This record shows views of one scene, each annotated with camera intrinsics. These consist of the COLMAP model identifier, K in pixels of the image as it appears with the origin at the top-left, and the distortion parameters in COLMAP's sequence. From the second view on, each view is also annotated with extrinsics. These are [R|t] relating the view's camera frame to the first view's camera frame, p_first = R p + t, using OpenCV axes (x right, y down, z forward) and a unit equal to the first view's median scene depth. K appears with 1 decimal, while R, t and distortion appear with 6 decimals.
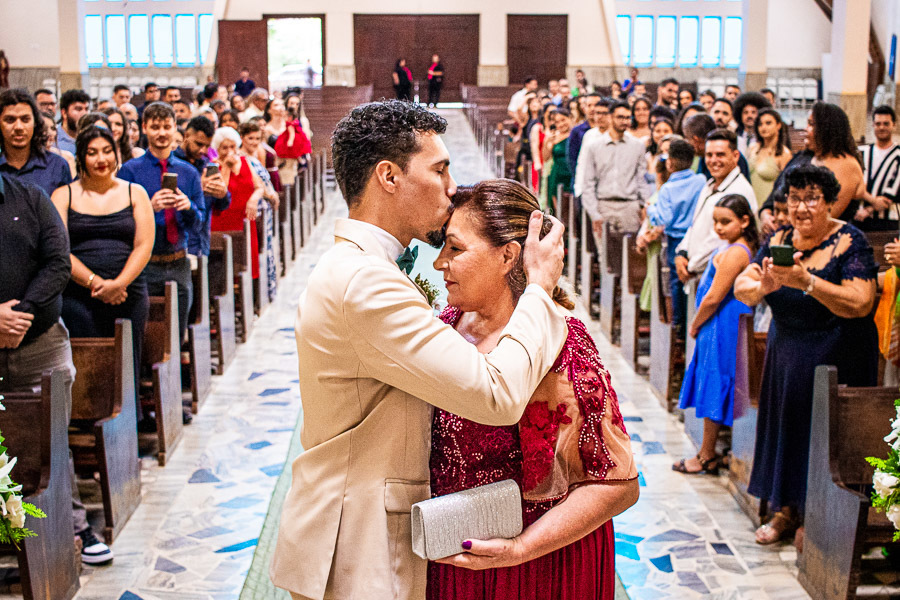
lens RADIAL K [[1153.1, 0, 478.4], [0, 1153.1, 299.1], [0, 0, 1]] dist [-0.106364, -0.018022]
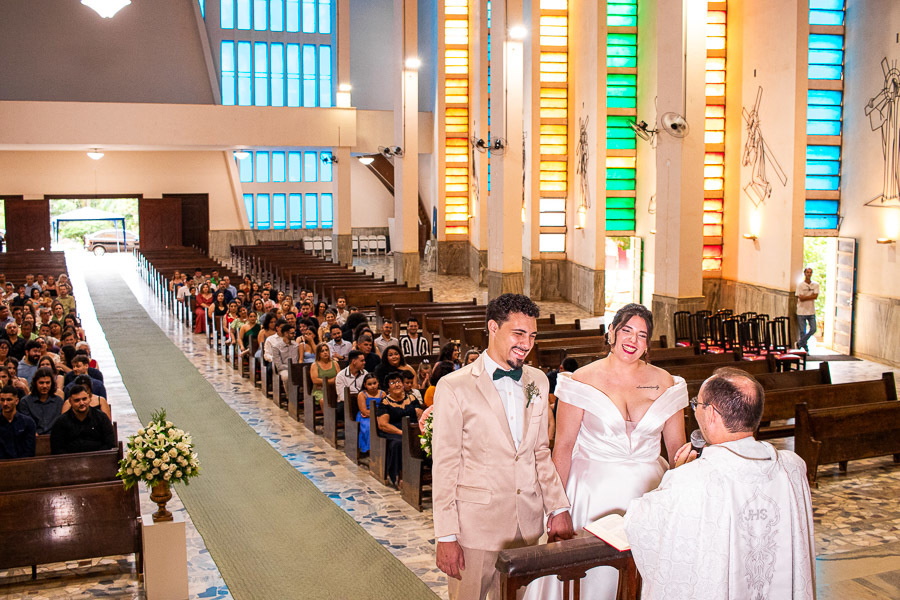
lens RADIAL K [[991.8, 0, 450.8], [0, 991.8, 275.0], [0, 0, 1]] dist [-0.086550, 0.021054]
pose [[0.937934, -0.033190, 0.345221, -0.274471], [0.074396, 0.991493, -0.106806, -0.011510], [-0.338740, 0.125860, 0.932424, -0.884157]]
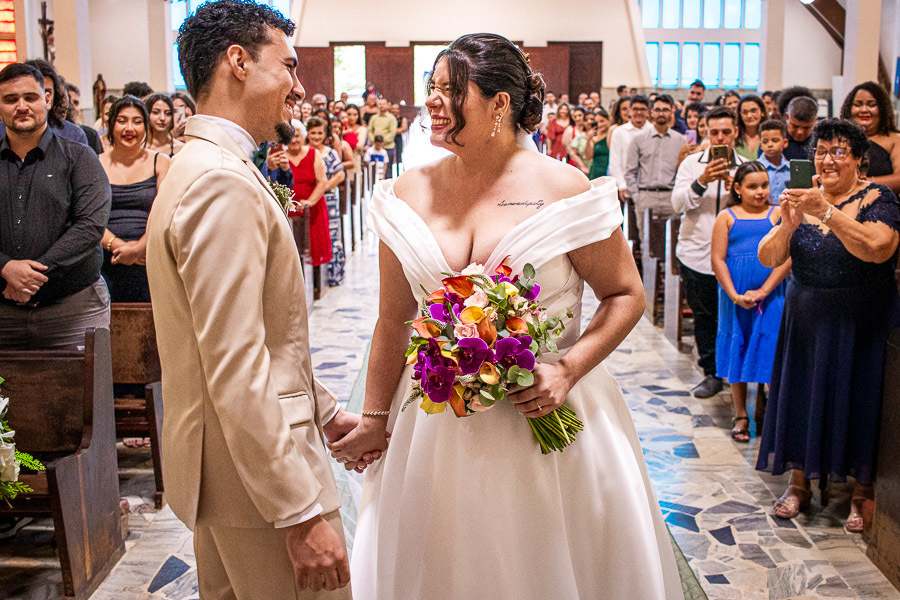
lens RADIAL K [[1012.3, 0, 472.6], [0, 1012.3, 280.3], [0, 0, 1]] dist [-0.117163, 0.073879]
pose [[0.998944, 0.004797, -0.045688, -0.009399], [-0.005788, 0.999751, -0.021565, 0.025037], [0.045574, 0.021806, 0.998723, 0.102507]]
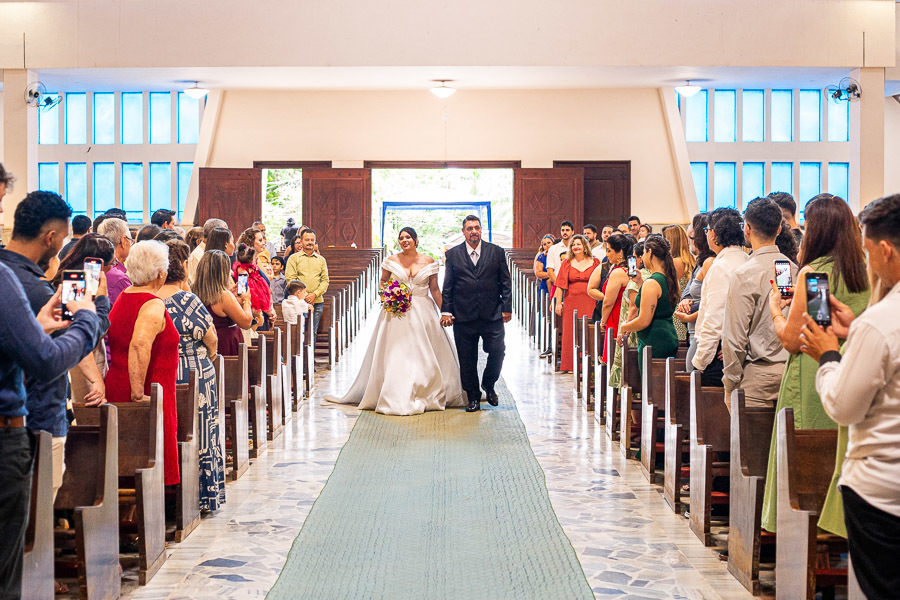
lens RADIAL K [[1328.6, 0, 421.7], [0, 1328.6, 300.2], [0, 0, 1]] dist [-0.111610, 0.039680]
pose [[0.997452, -0.000741, -0.071342, -0.007124], [-0.010766, 0.986932, -0.160778, -0.000779], [0.070529, 0.161136, 0.984409, 0.388226]]
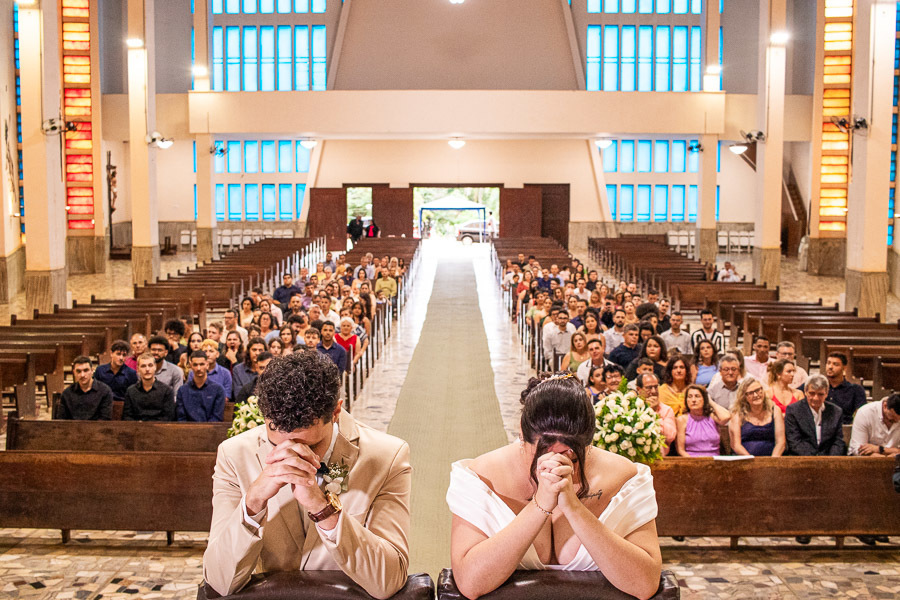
lens RADIAL K [[1012.3, 0, 472.6], [0, 1012.3, 280.3], [0, 0, 1]] dist [-0.117163, 0.073879]
pose [[0.999080, 0.004846, -0.042609, 0.070770], [-0.009875, 0.992889, -0.118629, 0.020119], [0.041731, 0.118941, 0.992024, -0.733474]]
